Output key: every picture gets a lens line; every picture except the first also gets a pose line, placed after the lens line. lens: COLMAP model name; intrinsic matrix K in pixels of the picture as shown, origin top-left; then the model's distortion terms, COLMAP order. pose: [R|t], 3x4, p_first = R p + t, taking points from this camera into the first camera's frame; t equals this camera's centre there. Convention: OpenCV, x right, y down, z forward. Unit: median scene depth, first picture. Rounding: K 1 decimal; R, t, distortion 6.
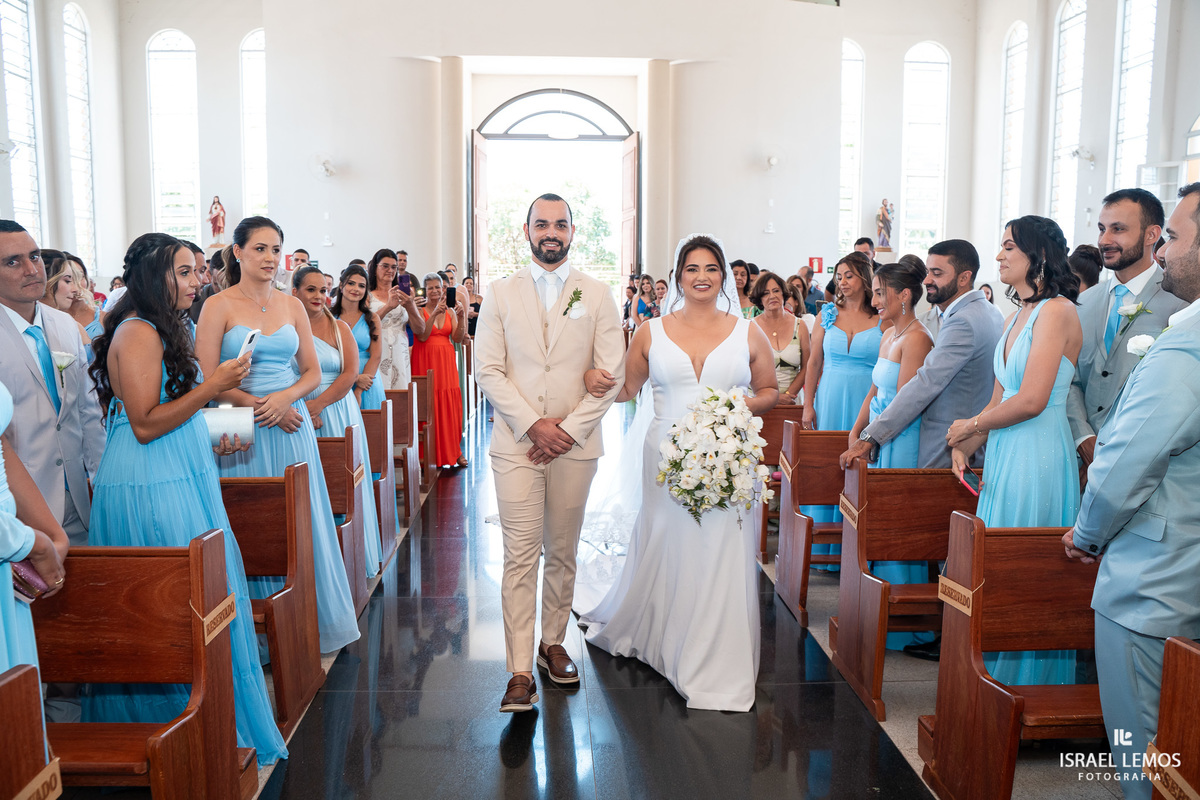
lens RADIAL K [[978.6, 0, 600.0], [0, 978.6, 400.0], [0, 0, 1]] dist [-0.126410, 0.108138]
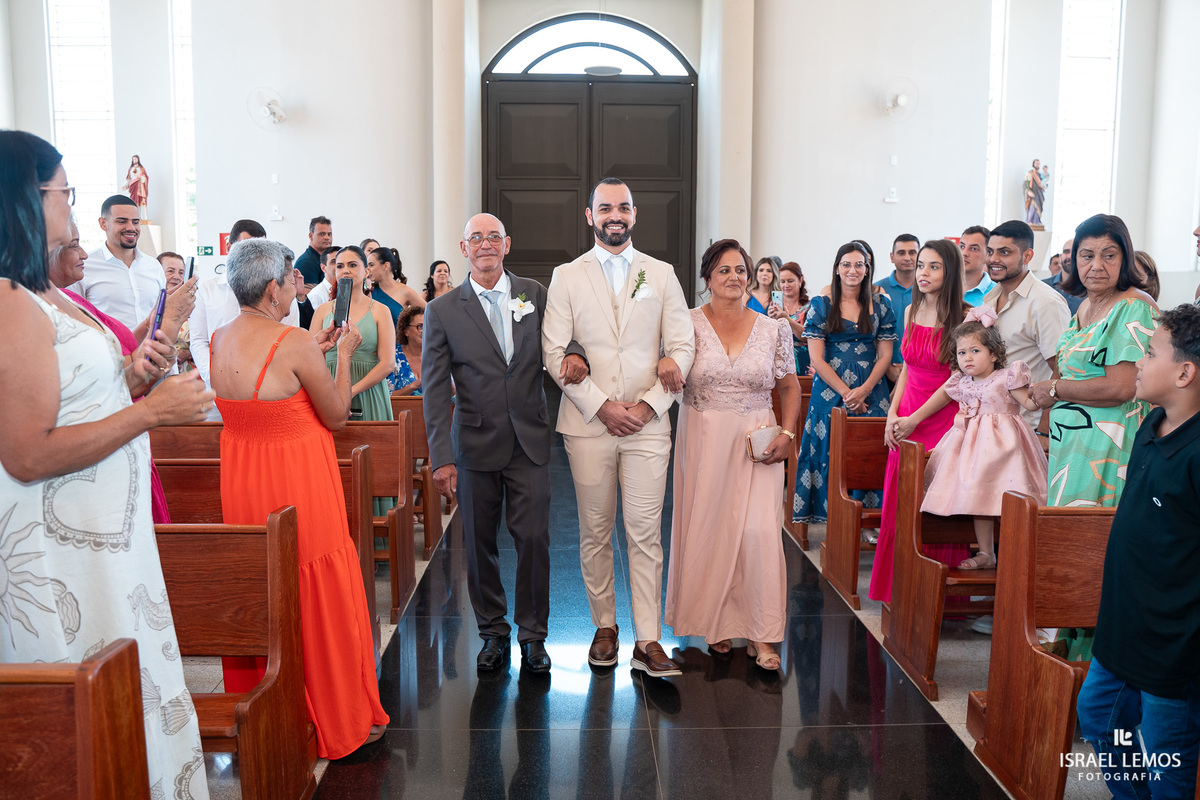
lens RADIAL K [[995.4, 0, 600.0], [0, 995.4, 400.0], [0, 0, 1]] dist [-0.107599, 0.073552]
pose [[0.999697, 0.002794, -0.024455, -0.021952], [-0.002608, 0.999967, 0.007665, -0.030740], [0.024476, -0.007599, 0.999672, 0.262551]]
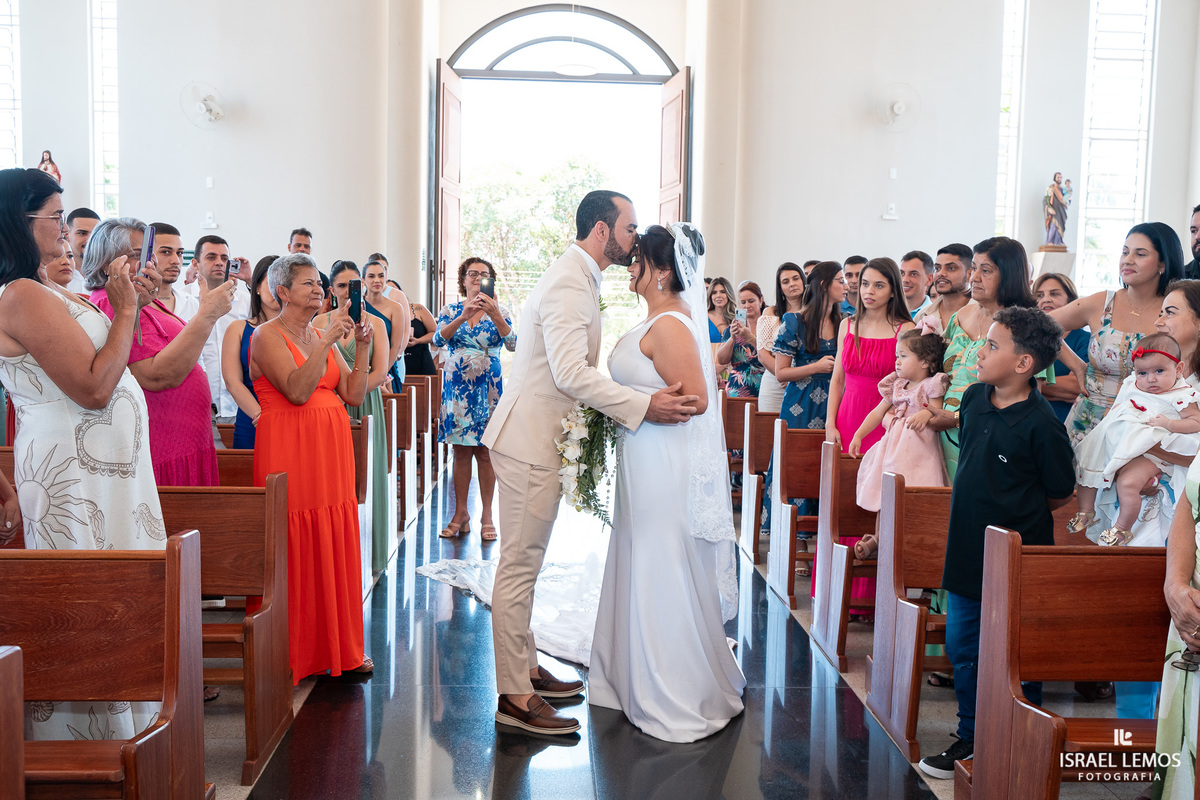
lens RADIAL K [[1212.0, 0, 600.0], [0, 1212.0, 400.0], [0, 0, 1]] dist [-0.040994, 0.033374]
pose [[0.999864, 0.015407, -0.005940, -0.013210], [-0.015604, 0.999276, -0.034701, -0.019607], [0.005401, 0.034789, 0.999380, 0.188104]]
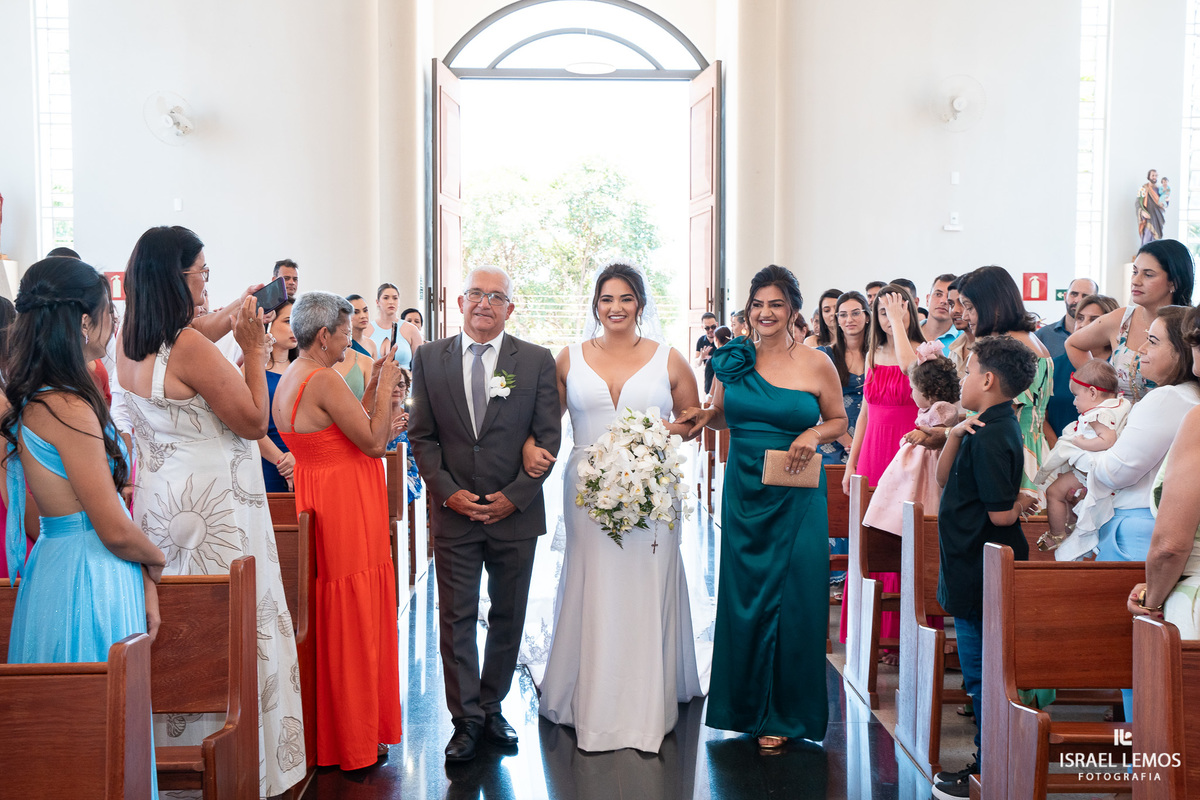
lens RADIAL K [[1478.9, 0, 600.0], [0, 1478.9, 400.0], [0, 0, 1]] dist [0.036813, 0.041816]
pose [[0.999701, -0.003696, -0.024174, -0.011577], [0.002067, 0.997747, -0.067057, -0.014919], [0.024368, 0.066987, 0.997456, 0.130143]]
